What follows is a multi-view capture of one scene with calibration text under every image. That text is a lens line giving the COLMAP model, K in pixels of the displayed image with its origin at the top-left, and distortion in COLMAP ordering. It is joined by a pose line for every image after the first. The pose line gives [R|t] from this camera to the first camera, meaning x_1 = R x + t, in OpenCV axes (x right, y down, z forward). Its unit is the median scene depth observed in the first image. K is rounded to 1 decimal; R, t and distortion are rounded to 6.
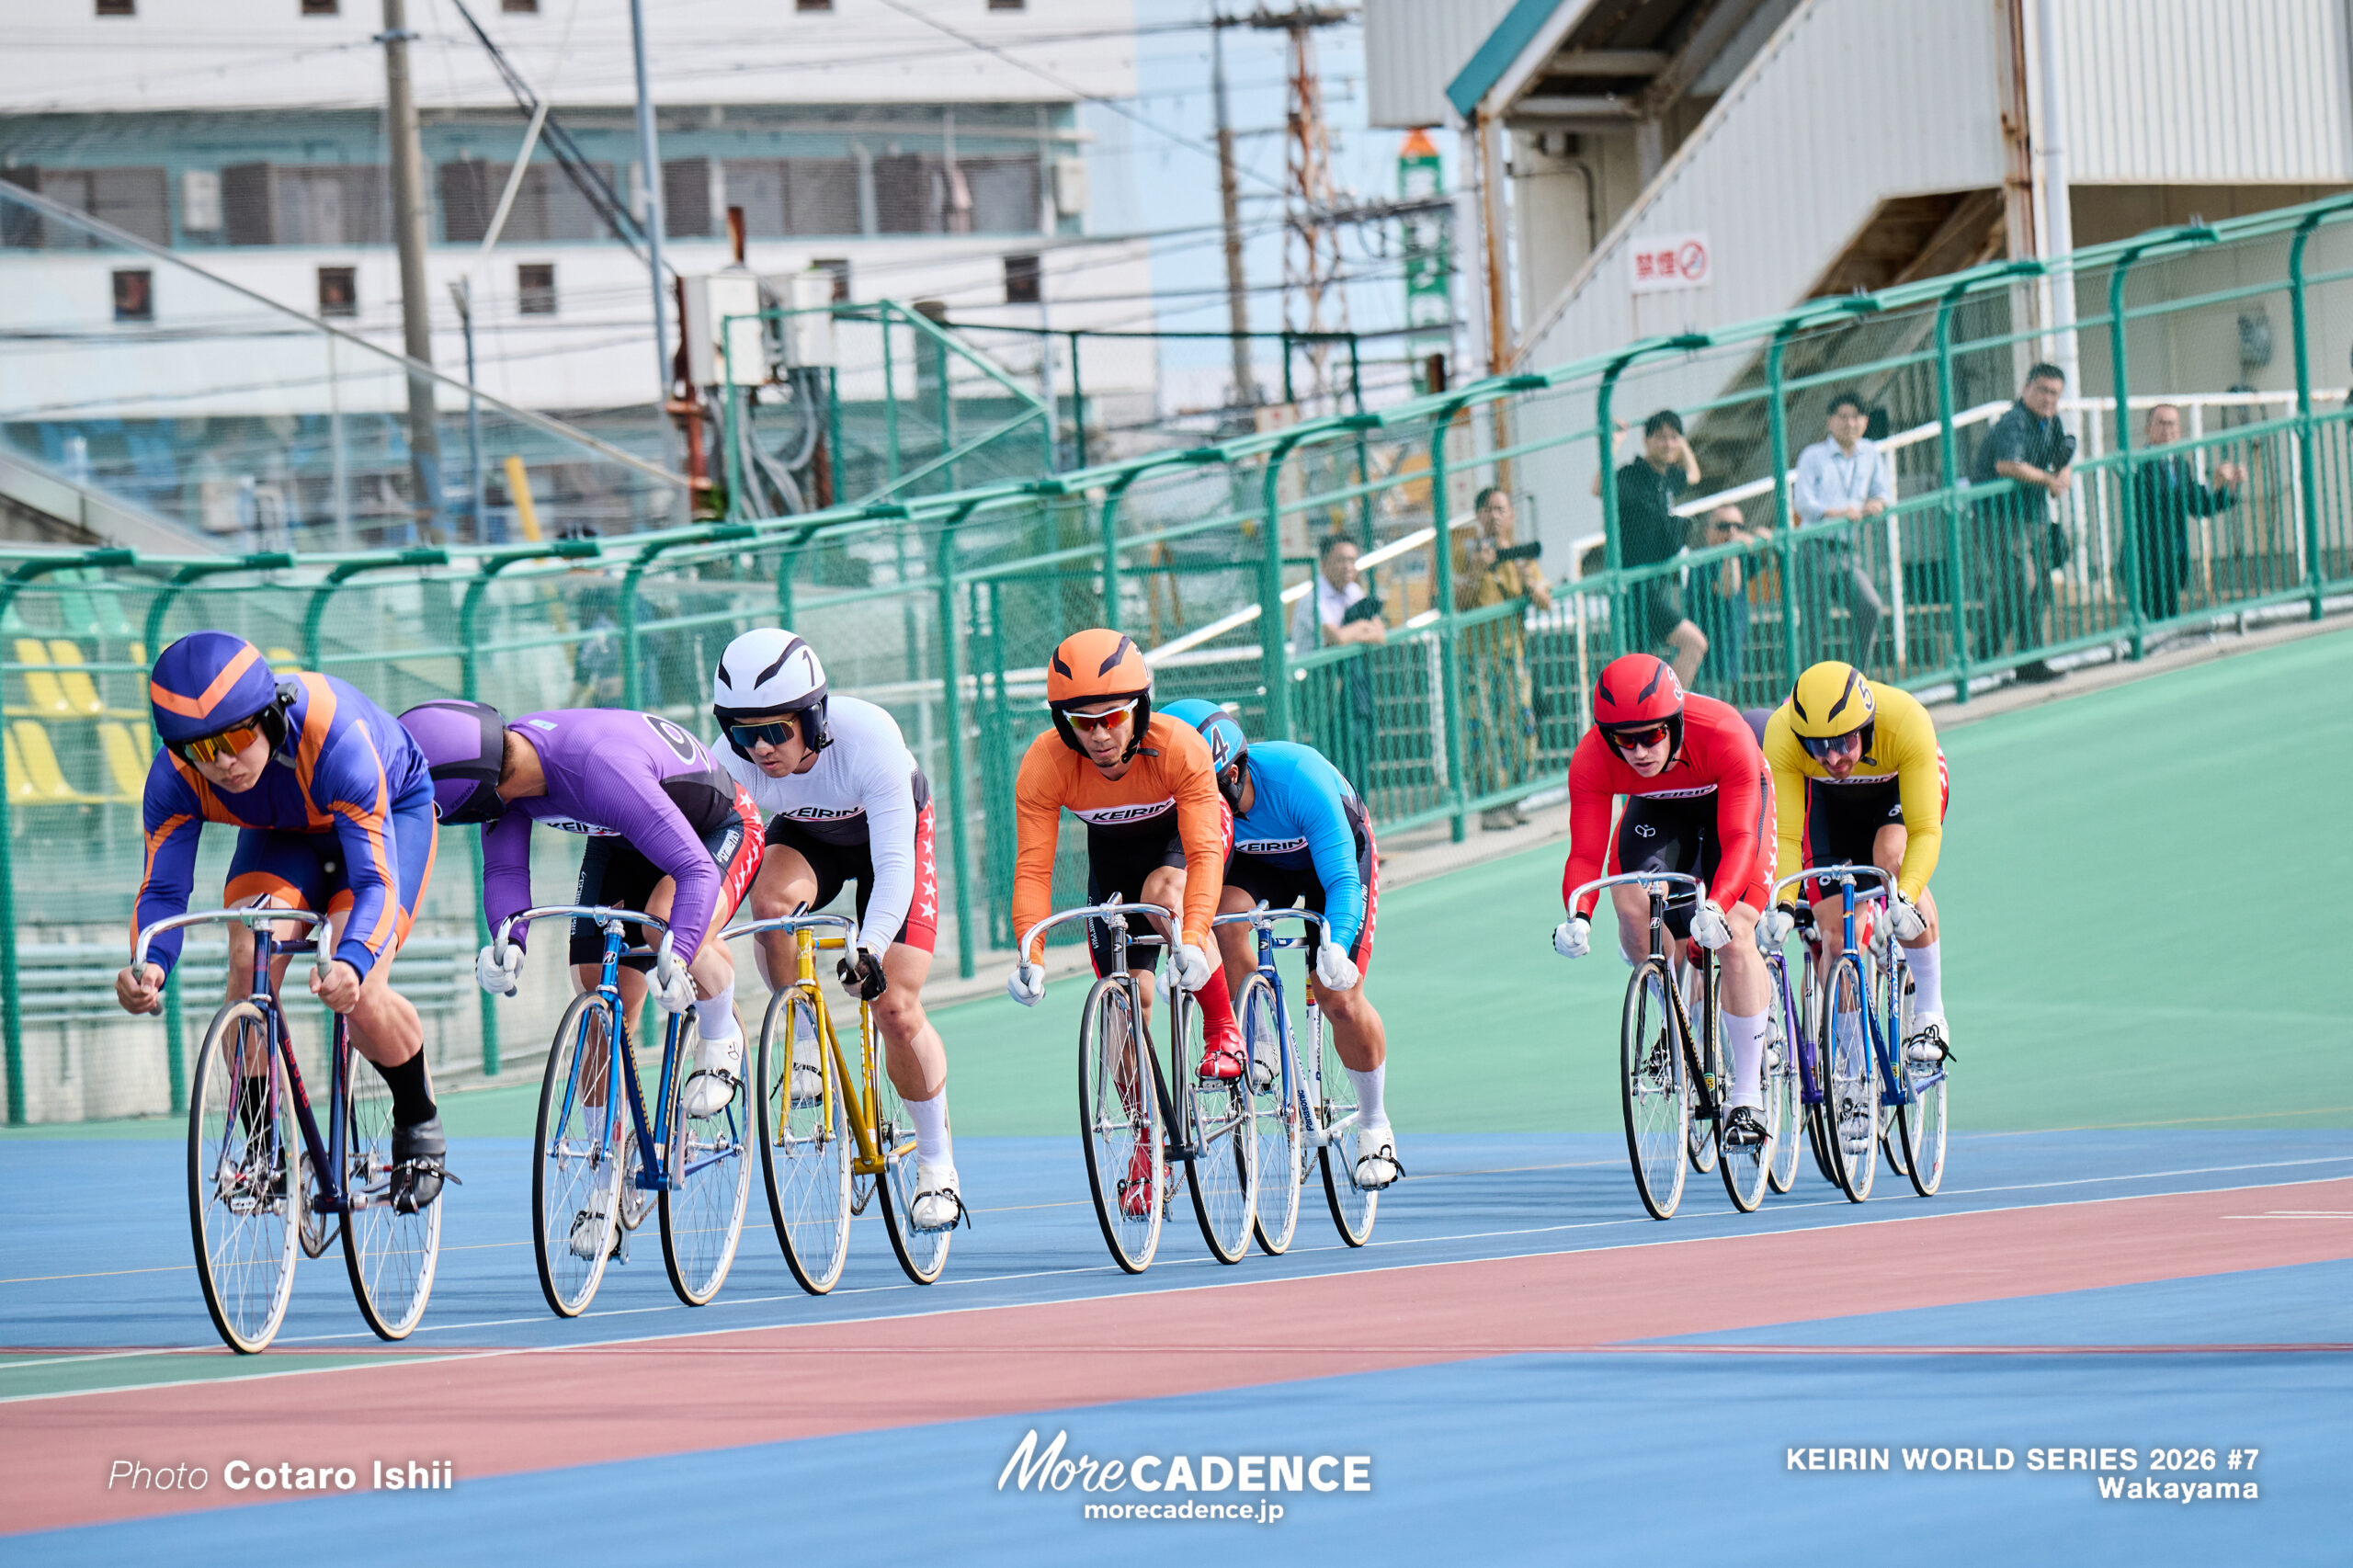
lens RADIAL K [[16166.7, 0, 1184.0], [0, 16166.7, 786.5], [0, 0, 1]] dist [-0.473762, 0.000000]
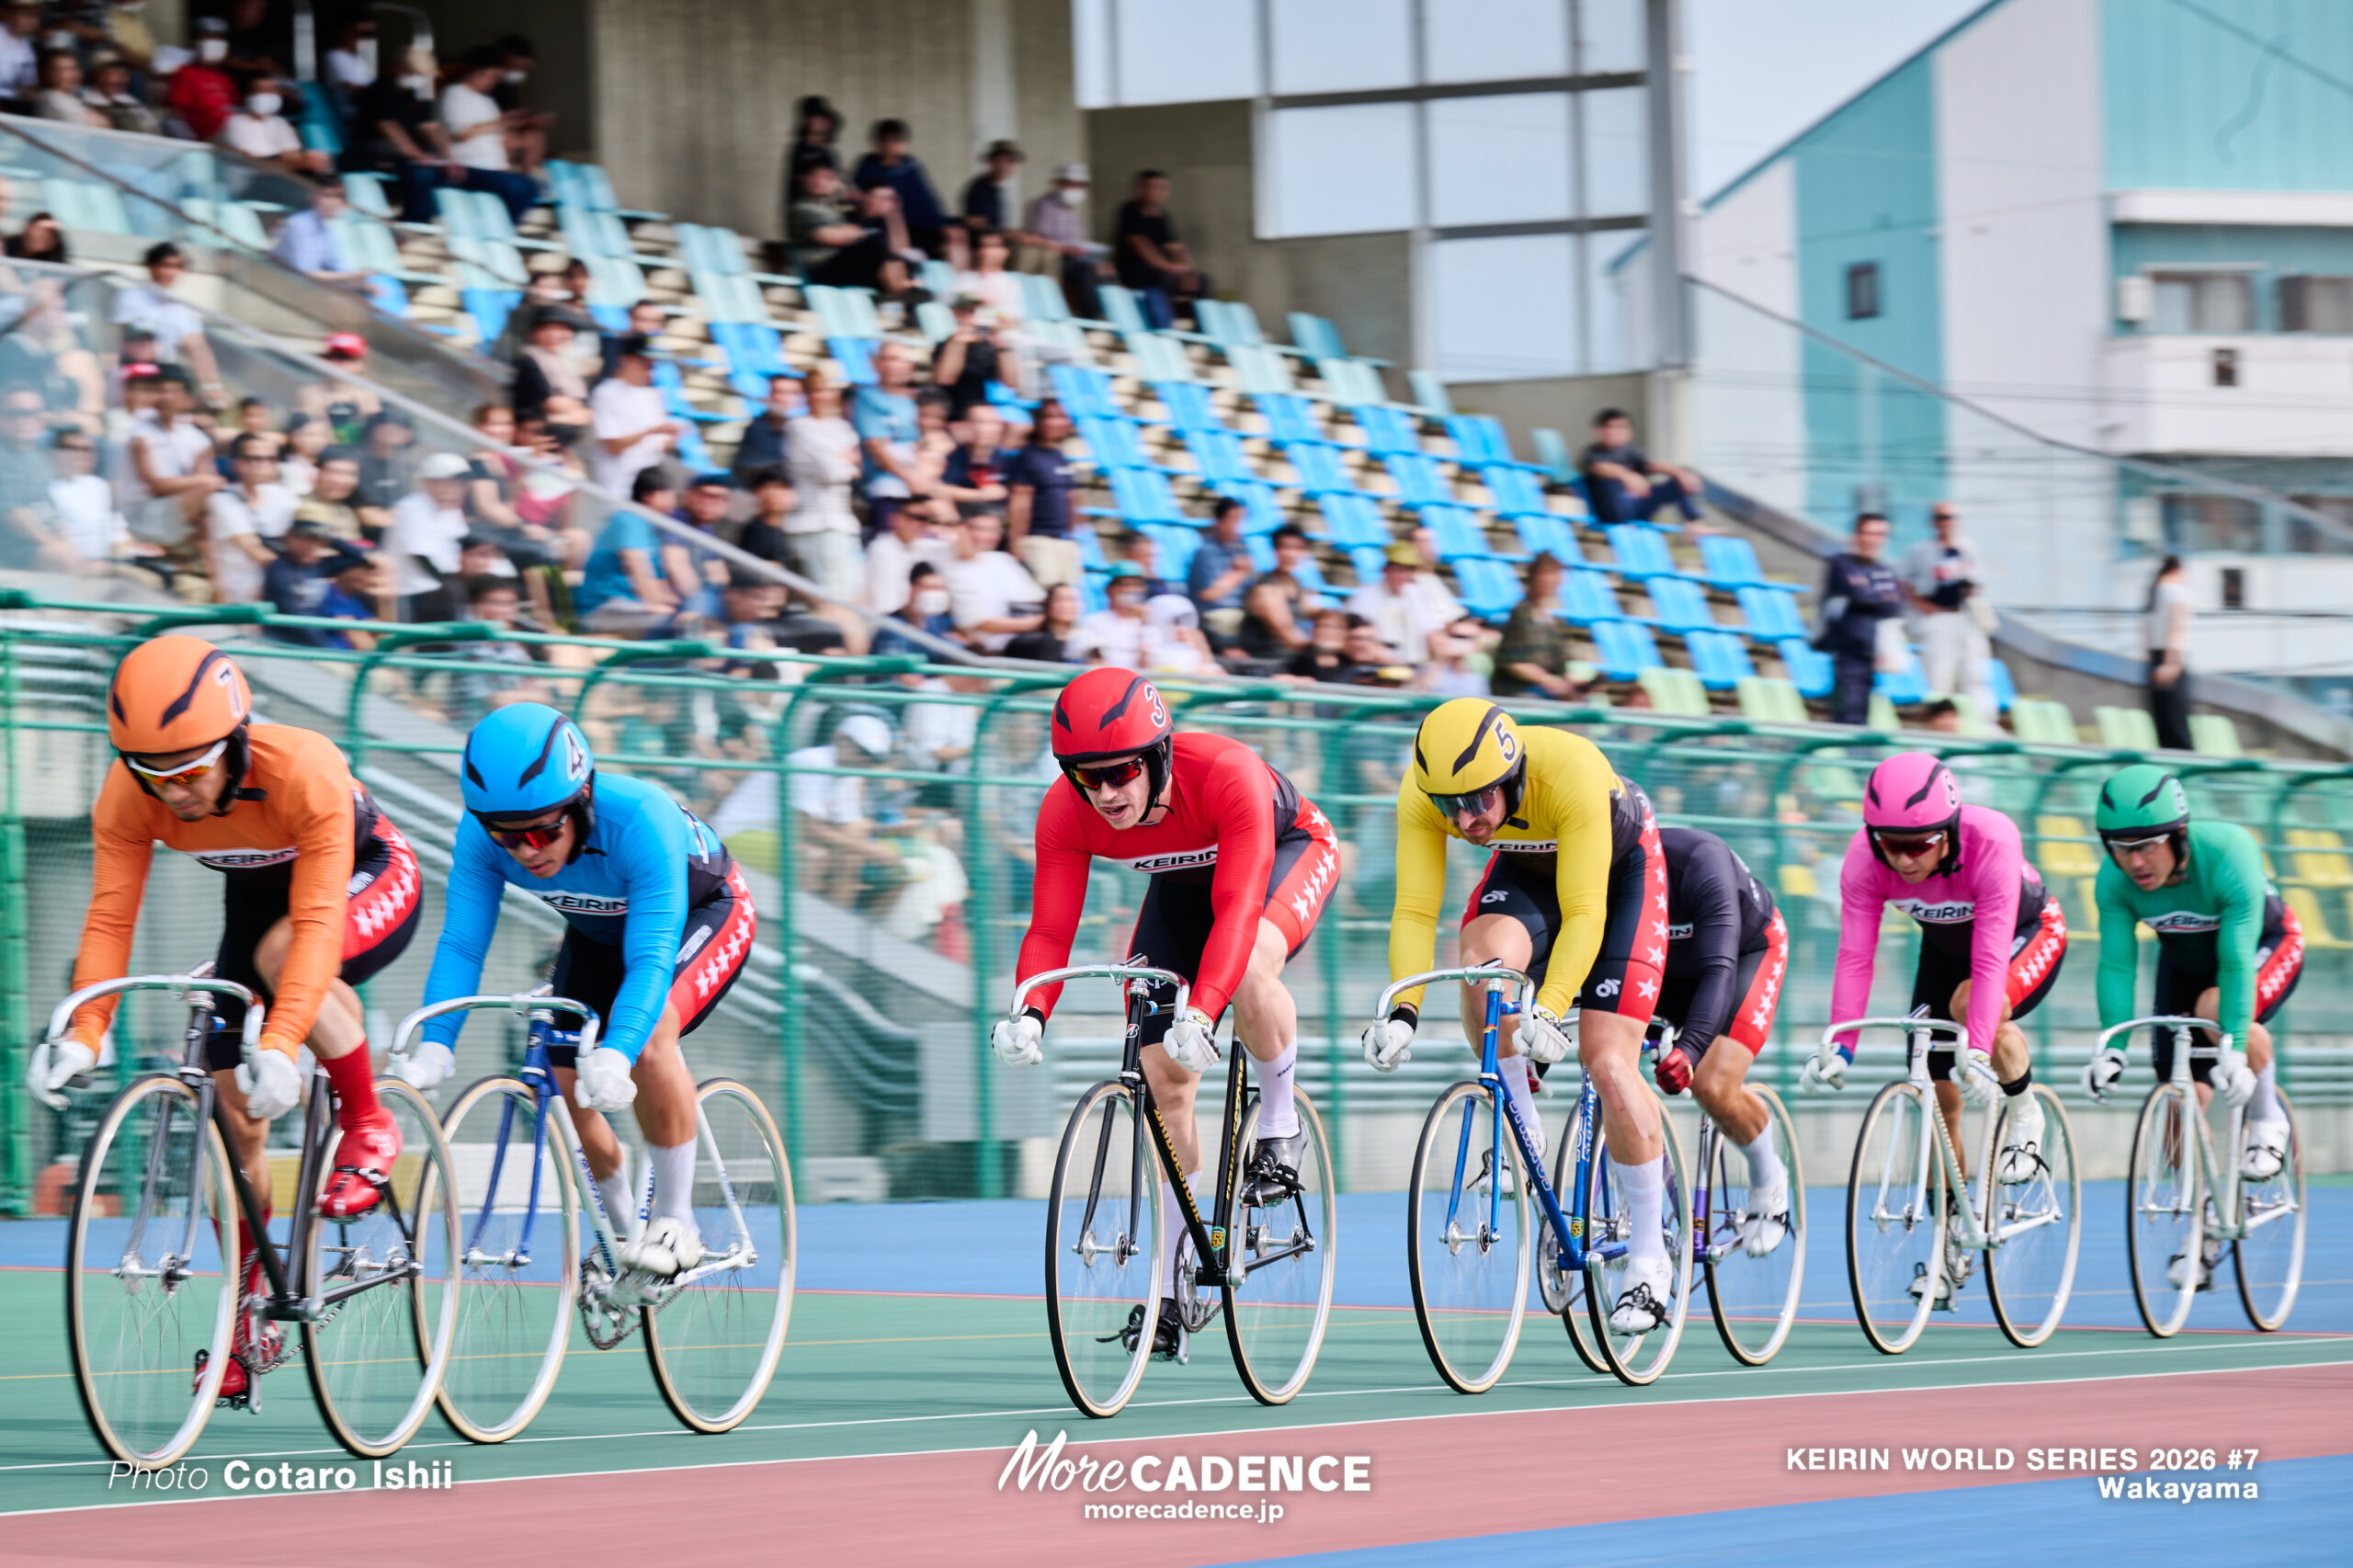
lens RADIAL K [[14108.1, 0, 1184.9], [0, 14108.1, 783.1], [0, 0, 1]] dist [-0.043376, 0.000000]
pose [[0.995869, 0.023314, -0.087757, -0.060541], [-0.024107, 0.999677, -0.007989, -0.001119], [0.087542, 0.010071, 0.996110, -0.227982]]
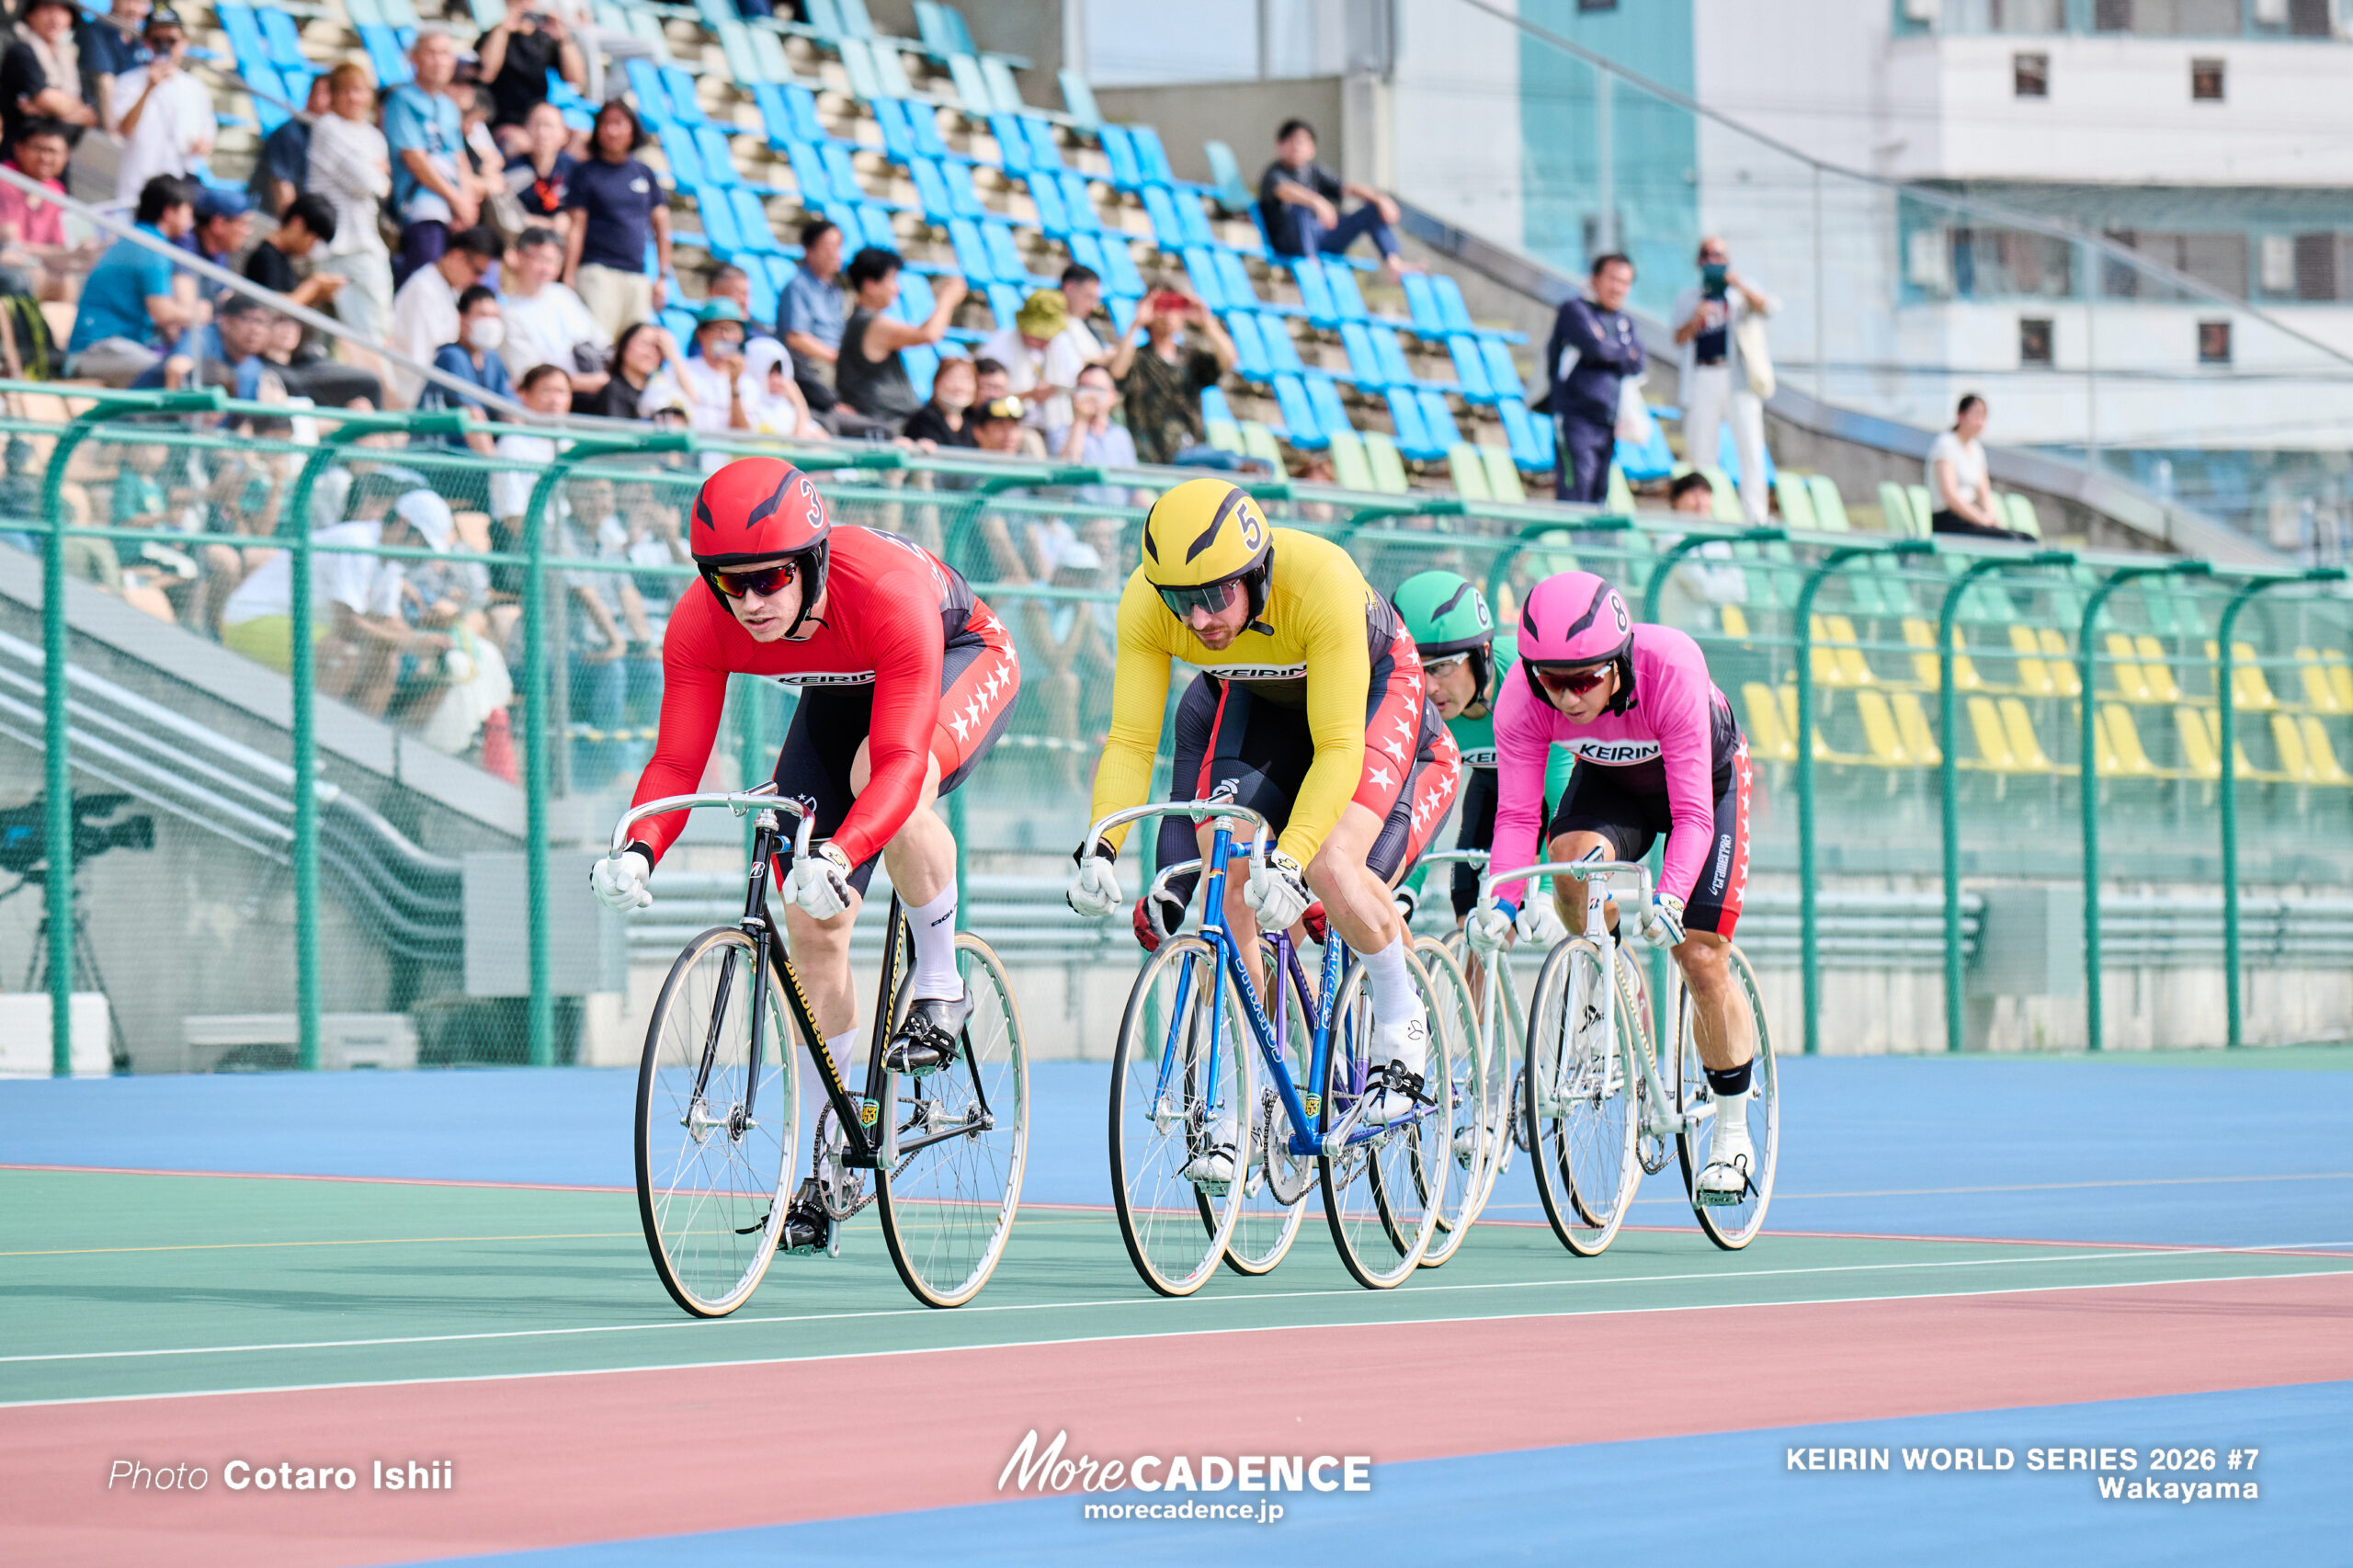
lens RADIAL K [[16035.7, 0, 1188.3], [0, 16035.7, 785.5], [0, 0, 1]] dist [-0.176419, 0.000000]
pose [[0.996534, 0.033236, -0.076262, -0.049965], [-0.033054, 0.999447, 0.003642, -0.000266], [0.076341, -0.001109, 0.997081, -0.158774]]
